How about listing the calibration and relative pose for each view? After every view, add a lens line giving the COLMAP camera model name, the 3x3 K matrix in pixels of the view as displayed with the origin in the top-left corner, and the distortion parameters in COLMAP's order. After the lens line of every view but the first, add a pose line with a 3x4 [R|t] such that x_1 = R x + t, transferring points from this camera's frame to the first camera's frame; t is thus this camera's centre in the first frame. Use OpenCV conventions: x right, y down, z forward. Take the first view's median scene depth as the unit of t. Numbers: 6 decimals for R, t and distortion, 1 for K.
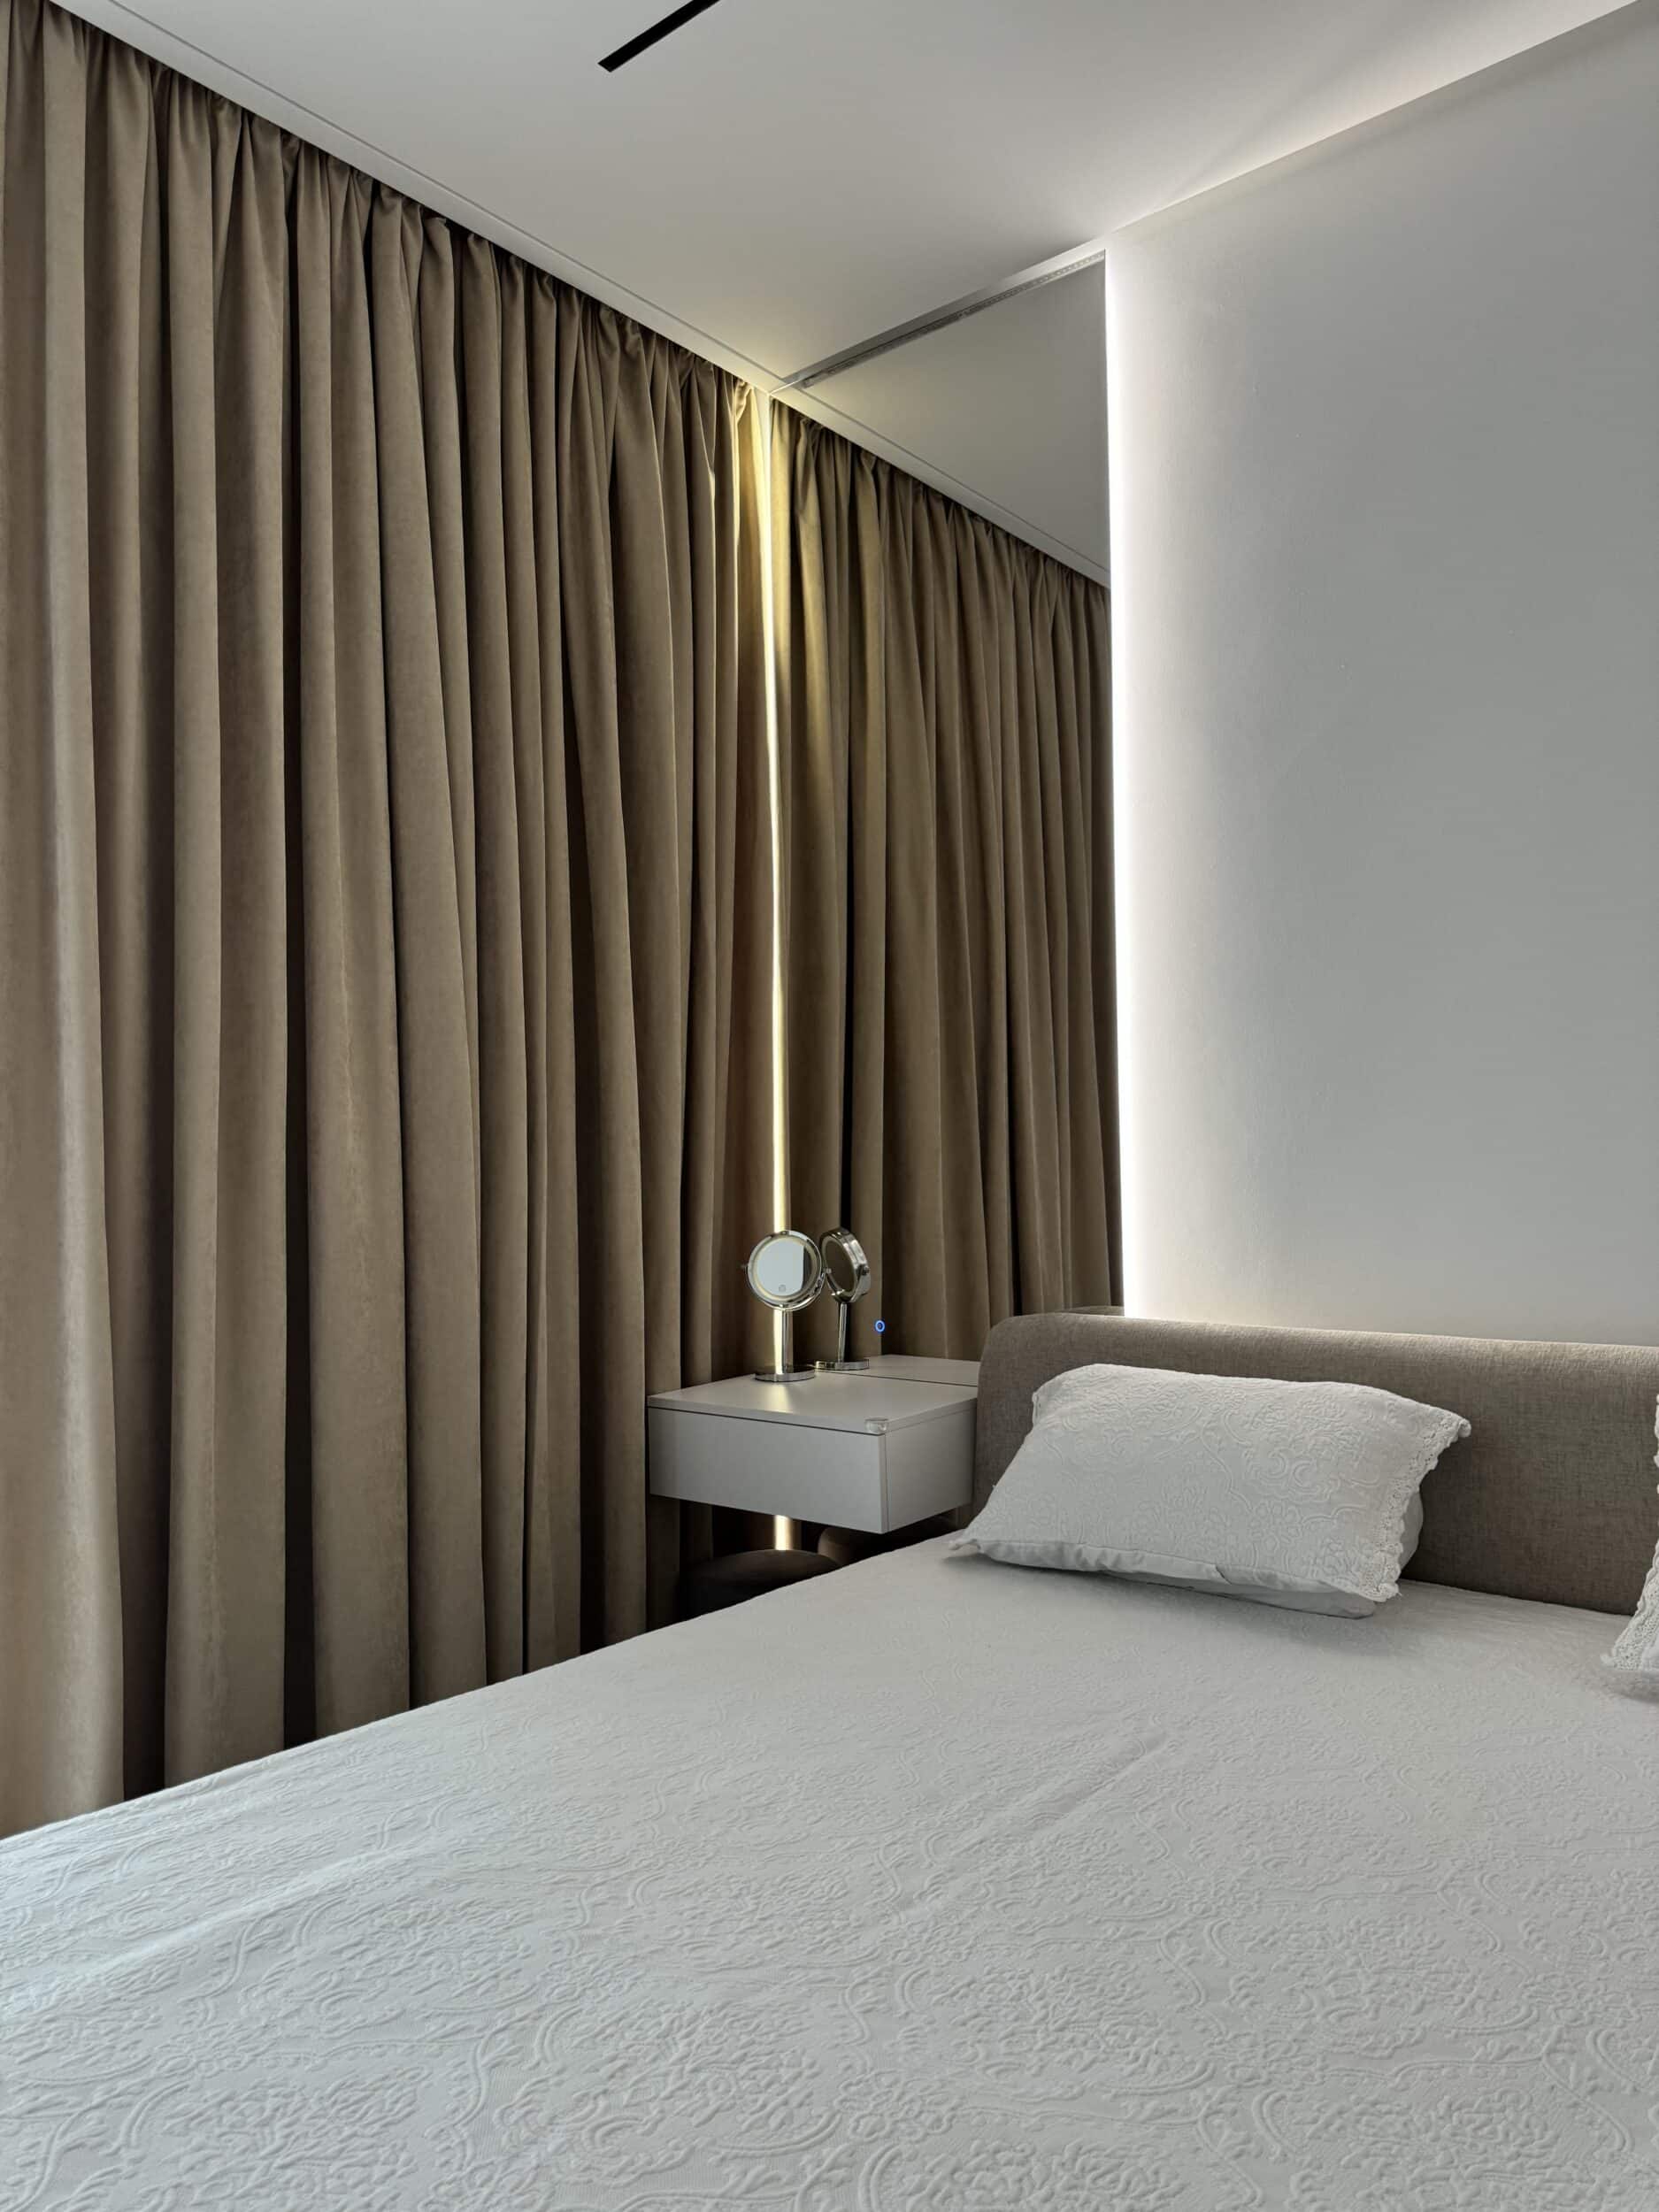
lens RADIAL K [[1586.4, 0, 838.5], [0, 1586.4, 1111.4], [0, 0, 1]] dist [0.039548, -0.036339]
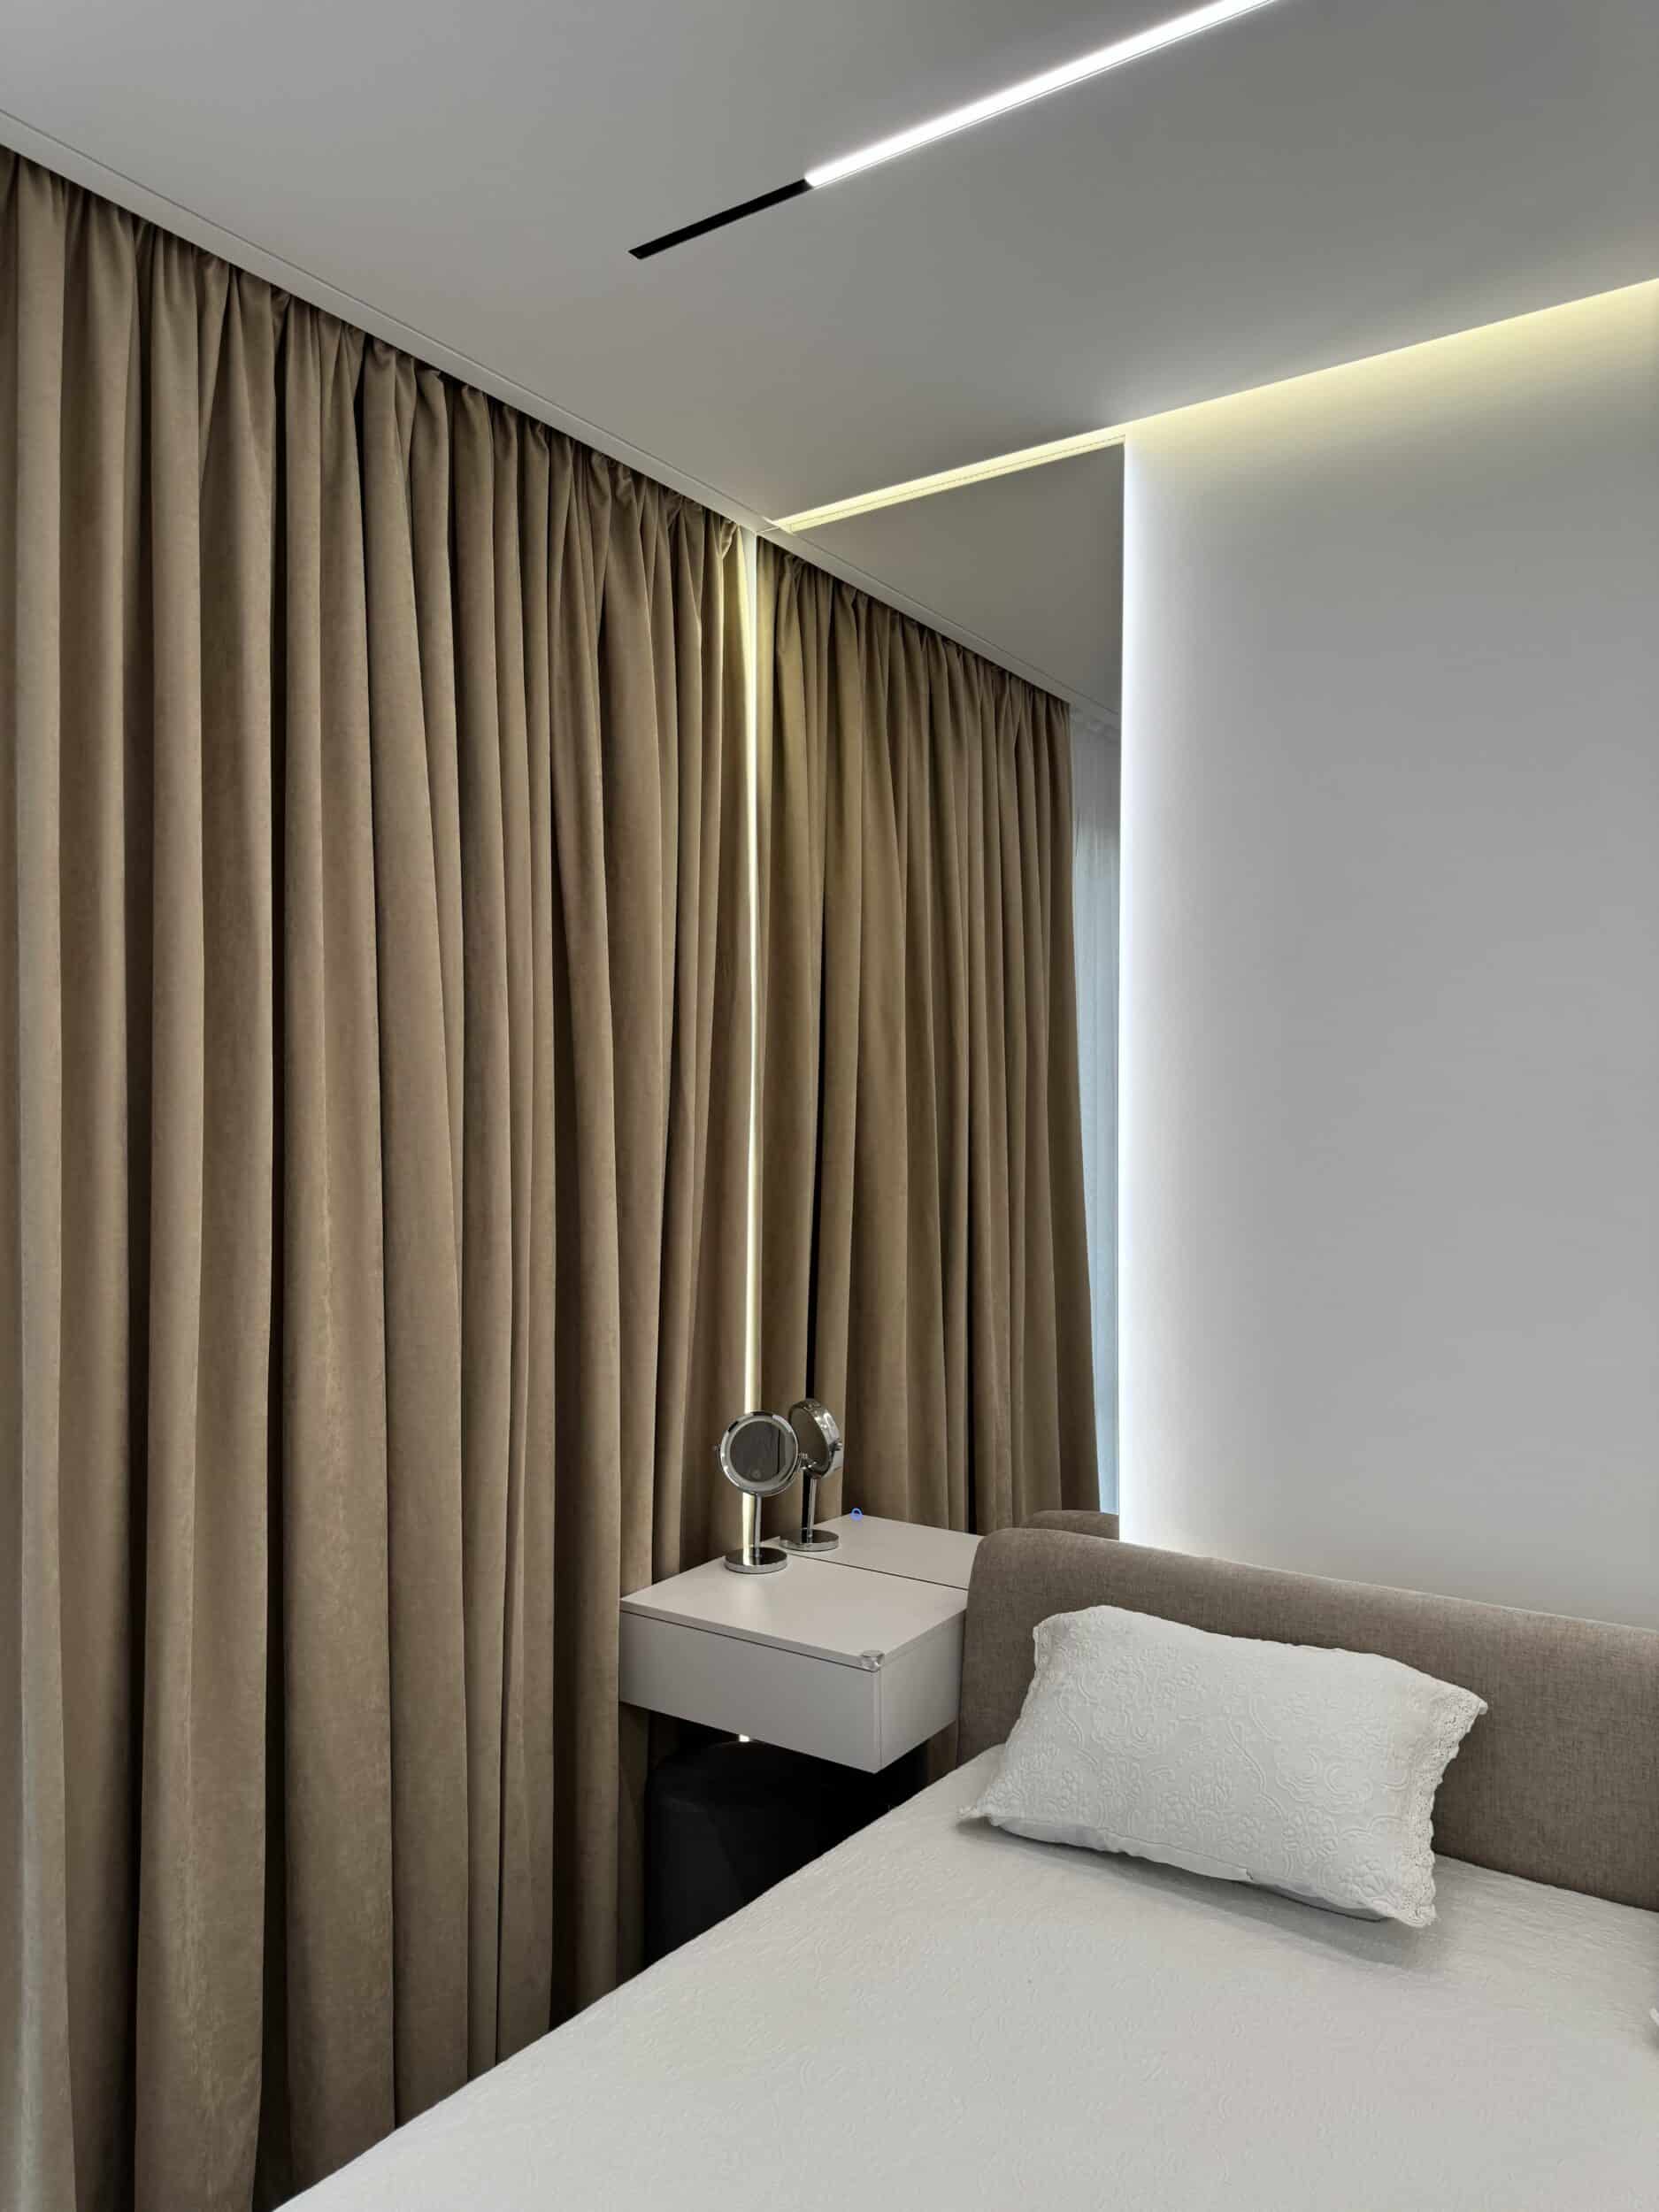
lens RADIAL K [[1586.4, 0, 837.3], [0, 1586.4, 1107.0], [0, 0, 1]] dist [0.039548, -0.036339]
pose [[0.995882, 0.021340, 0.088108, -0.091534], [-0.023796, 0.999354, 0.026920, -0.166246], [-0.087477, -0.028905, 0.995747, 0.037688]]
